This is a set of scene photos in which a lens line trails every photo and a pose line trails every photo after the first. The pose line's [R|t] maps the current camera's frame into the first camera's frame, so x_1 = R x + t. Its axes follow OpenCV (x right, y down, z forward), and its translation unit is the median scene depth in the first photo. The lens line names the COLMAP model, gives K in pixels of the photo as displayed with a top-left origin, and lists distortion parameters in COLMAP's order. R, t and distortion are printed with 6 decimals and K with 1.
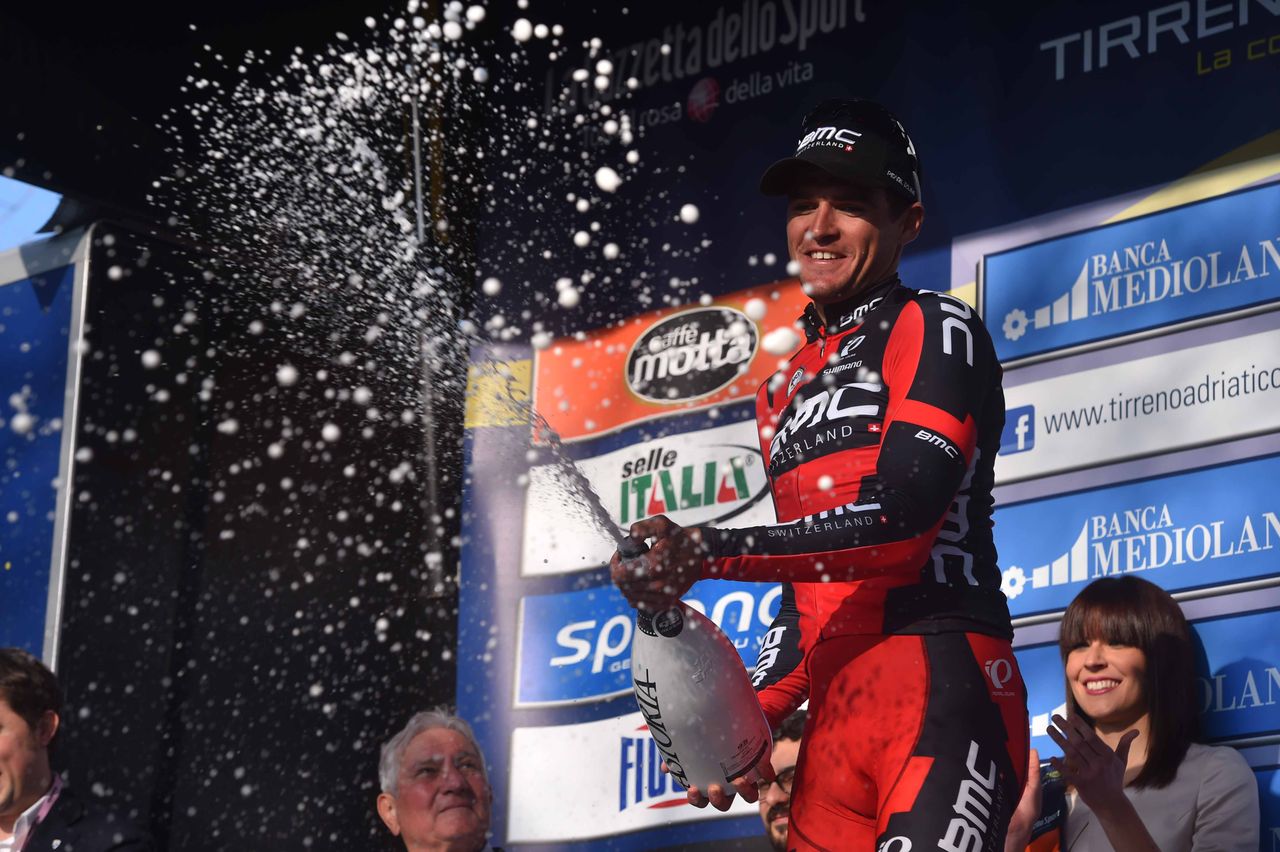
lens RADIAL K [[4540.3, 0, 639.8], [0, 4540.3, 425.6], [0, 0, 1]] dist [0.041736, 0.000000]
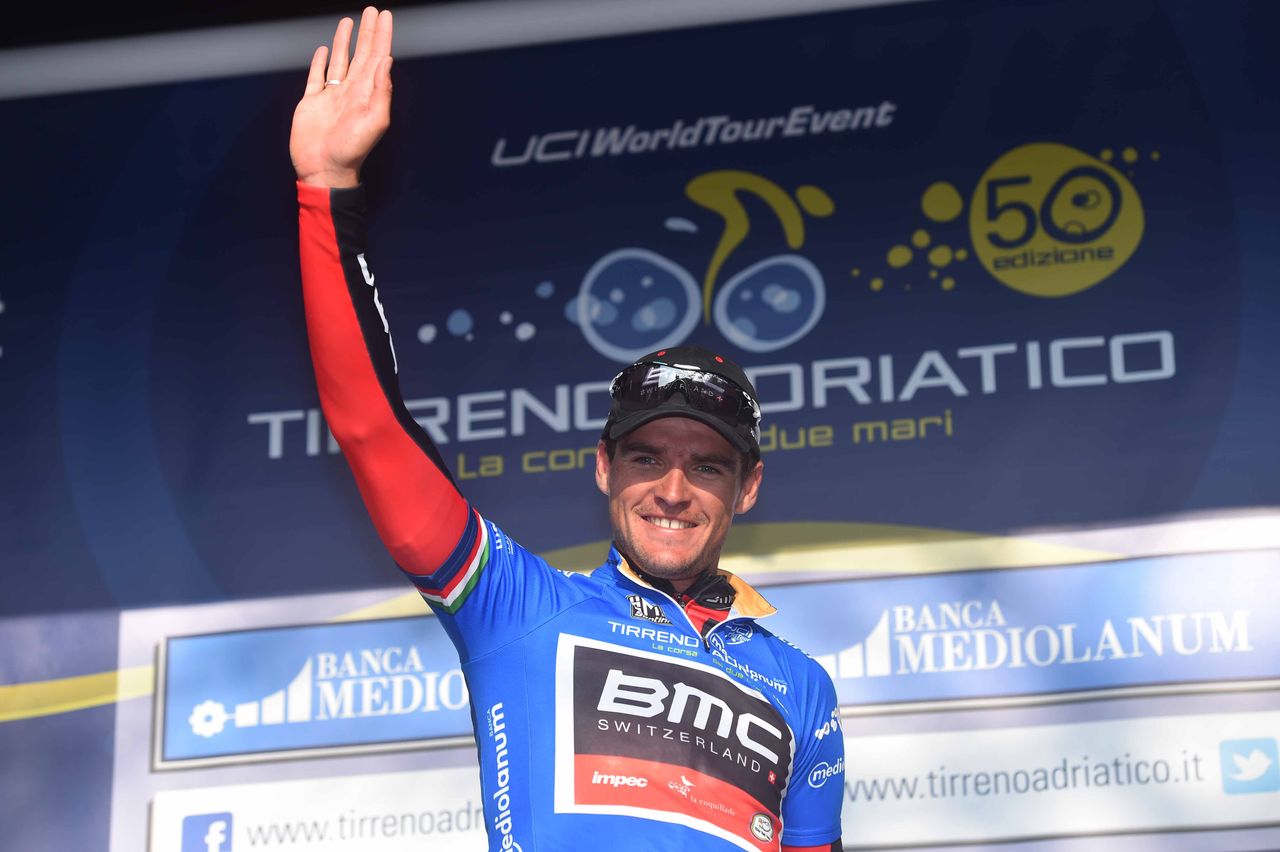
lens RADIAL K [[3830.4, 0, 641.2], [0, 3830.4, 434.5], [0, 0, 1]] dist [0.233396, 0.000000]
pose [[0.796757, 0.201098, 0.569858, -0.294027], [-0.102116, 0.974248, -0.201029, 0.067078], [-0.595610, 0.101980, 0.796774, 0.358600]]
